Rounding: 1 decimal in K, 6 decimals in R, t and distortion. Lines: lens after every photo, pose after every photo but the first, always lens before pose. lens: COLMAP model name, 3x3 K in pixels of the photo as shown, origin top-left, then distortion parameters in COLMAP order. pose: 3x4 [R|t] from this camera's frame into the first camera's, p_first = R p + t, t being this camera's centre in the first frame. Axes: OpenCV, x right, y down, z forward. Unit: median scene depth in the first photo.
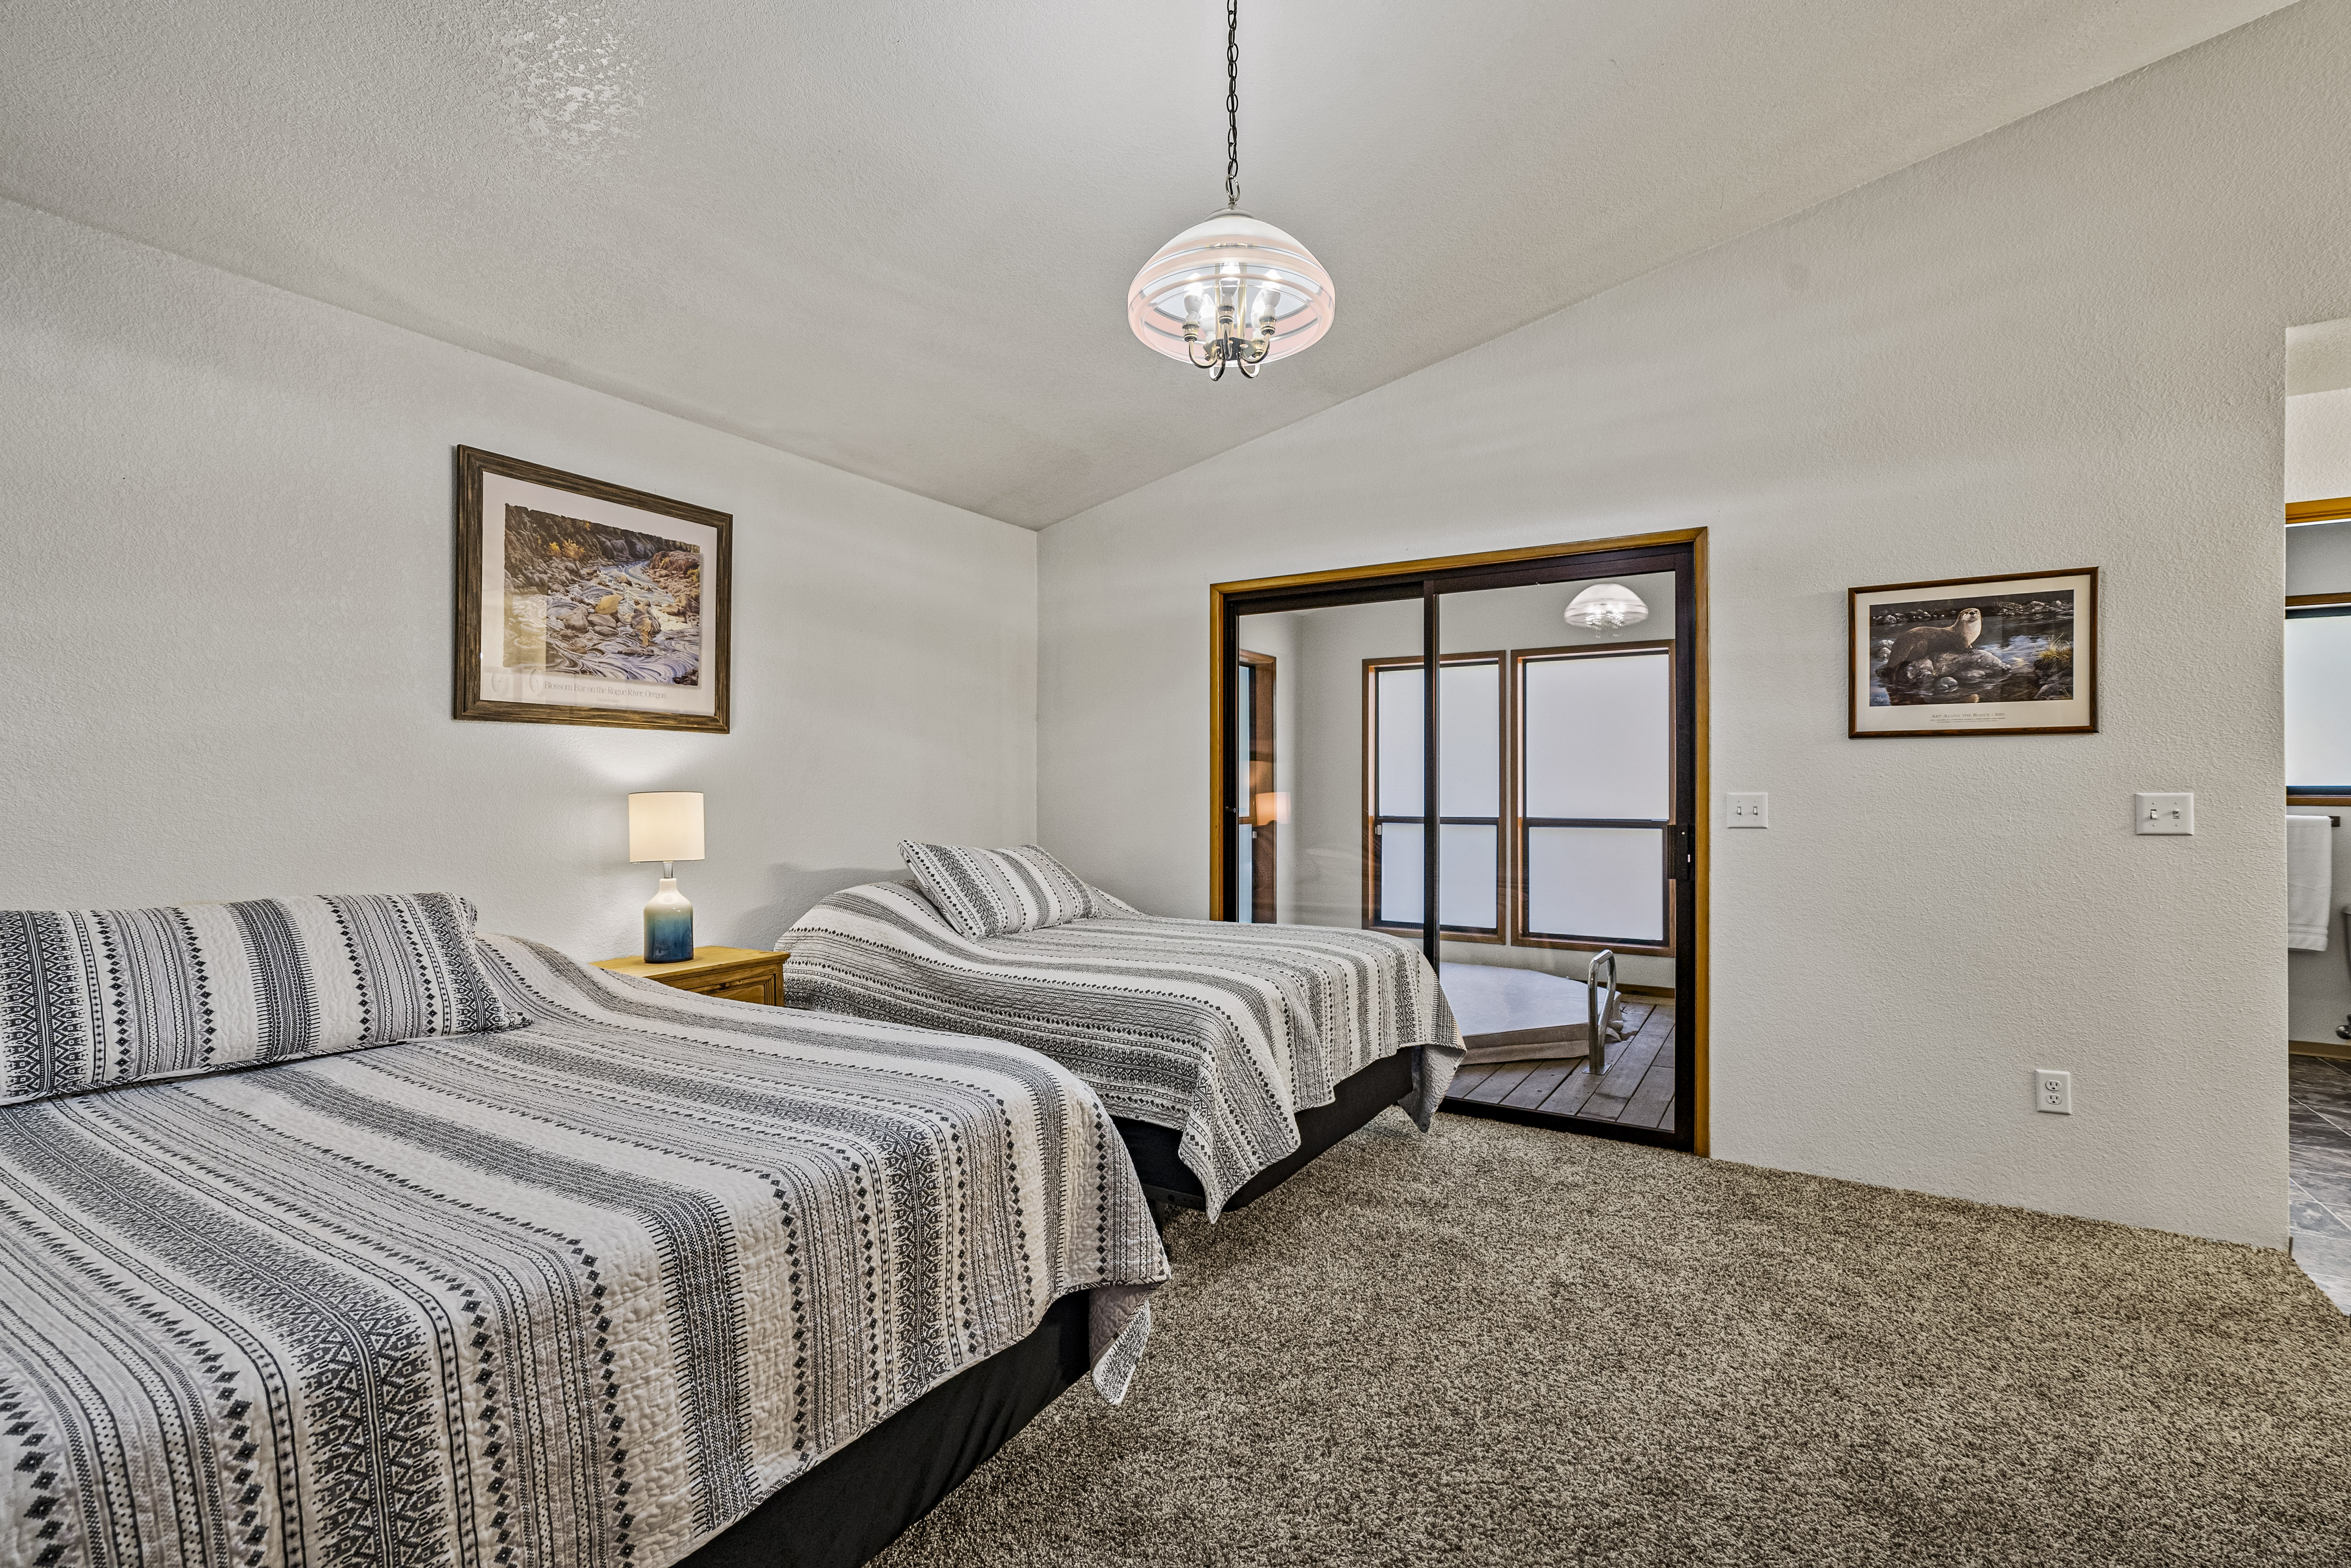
lens RADIAL K [[1059.0, 0, 1188.2], [0, 1059.0, 790.6], [0, 0, 1]] dist [0.000085, 0.000653]
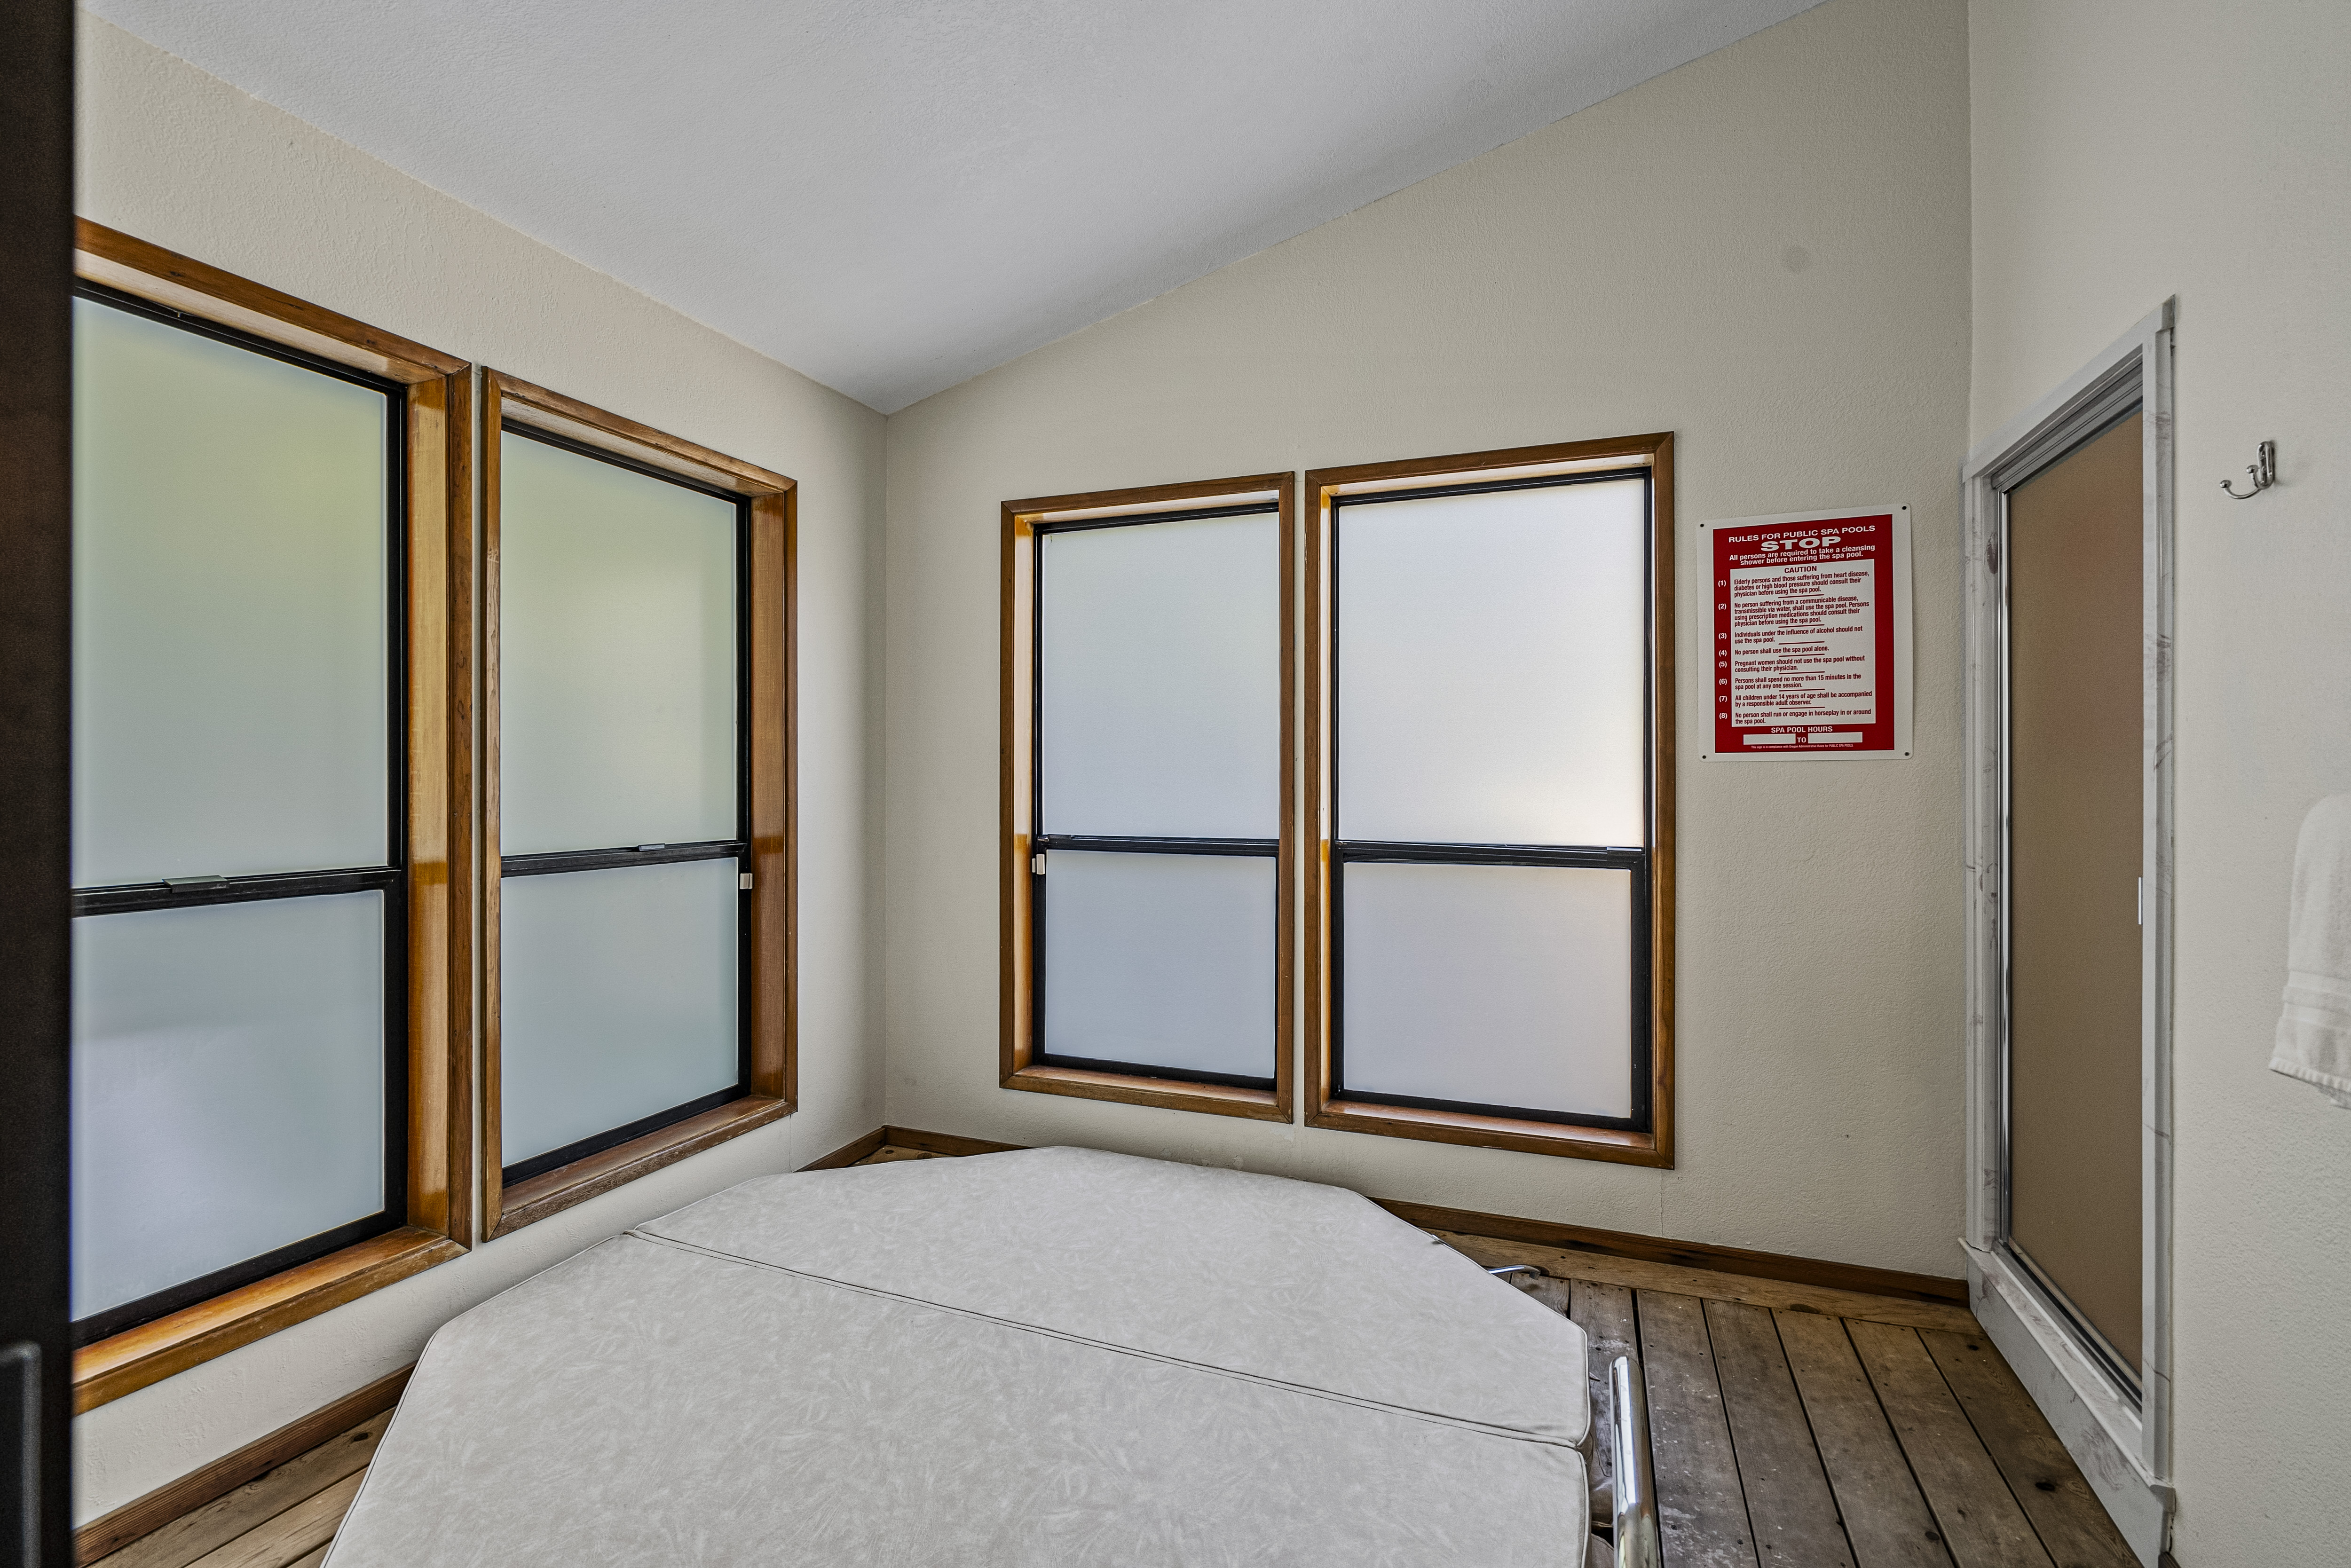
lens RADIAL K [[1059.0, 0, 1169.4], [0, 1059.0, 786.6], [0, 0, 1]] dist [0.000085, 0.000653]
pose [[0.983492, 0.004138, 0.180903, 0.164127], [-0.002780, 0.999966, -0.007763, 0.005724], [-0.180929, 0.007132, 0.983470, 0.560405]]
